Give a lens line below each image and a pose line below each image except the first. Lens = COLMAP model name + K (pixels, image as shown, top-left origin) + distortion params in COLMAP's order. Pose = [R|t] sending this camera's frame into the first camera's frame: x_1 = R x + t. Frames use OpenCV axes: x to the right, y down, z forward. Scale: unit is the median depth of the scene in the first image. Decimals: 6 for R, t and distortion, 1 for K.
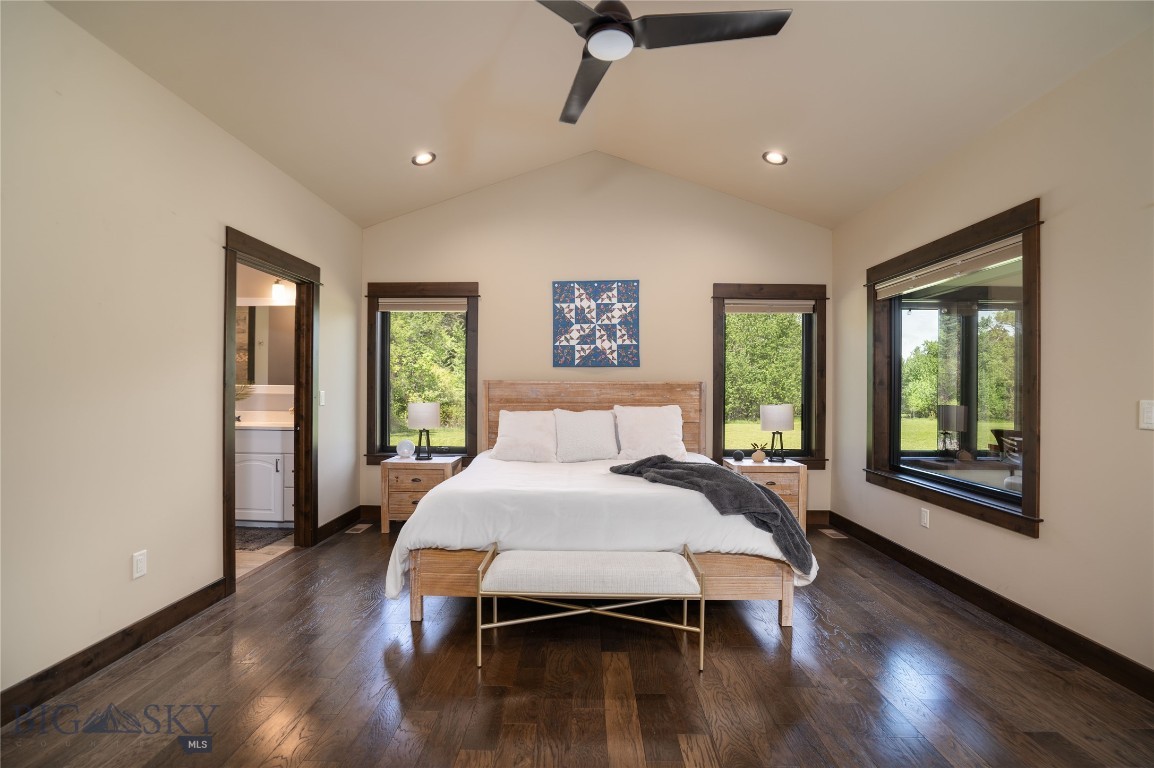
lens RADIAL K [[551.9, 0, 575.1], [0, 551.9, 385.1], [0, 0, 1]] dist [-0.023518, 0.002345]
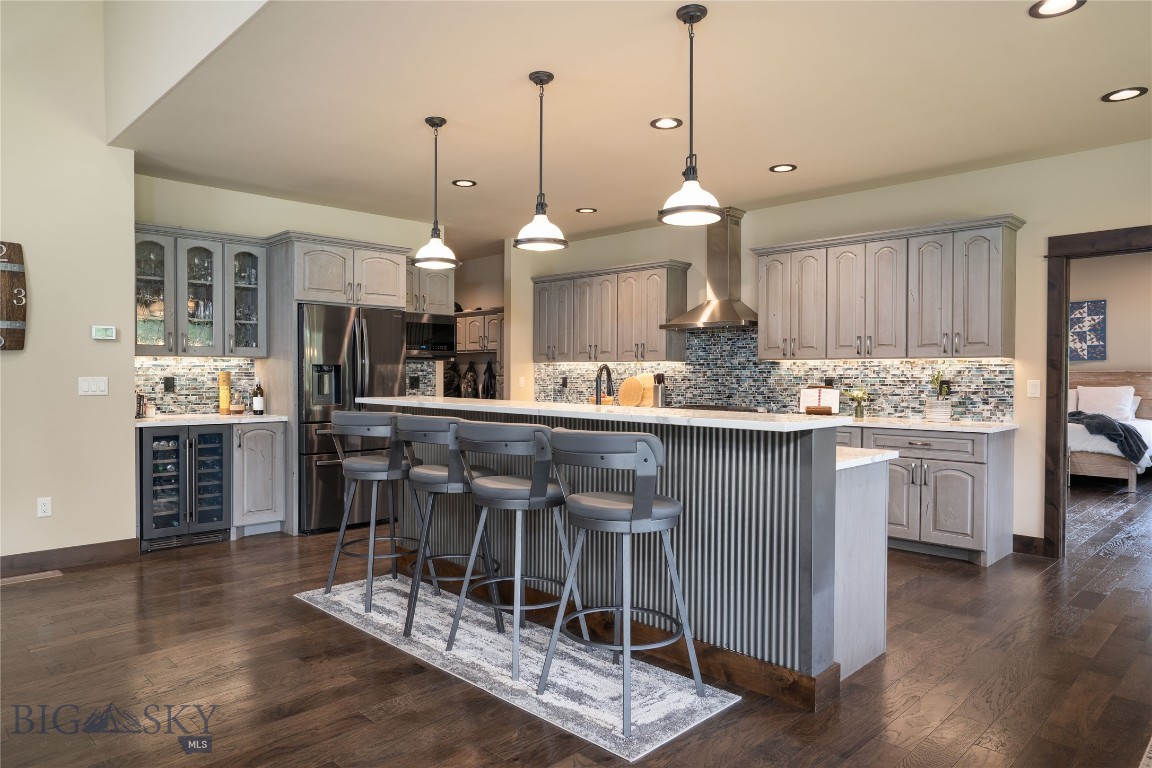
lens RADIAL K [[723.2, 0, 574.8], [0, 723.2, 381.4], [0, 0, 1]] dist [0.011746, 0.001796]
pose [[0.719693, 0.001559, -0.694291, 0.438211], [0.005509, 0.999953, 0.007955, -0.000058], [0.694271, -0.009550, 0.719651, -1.331380]]
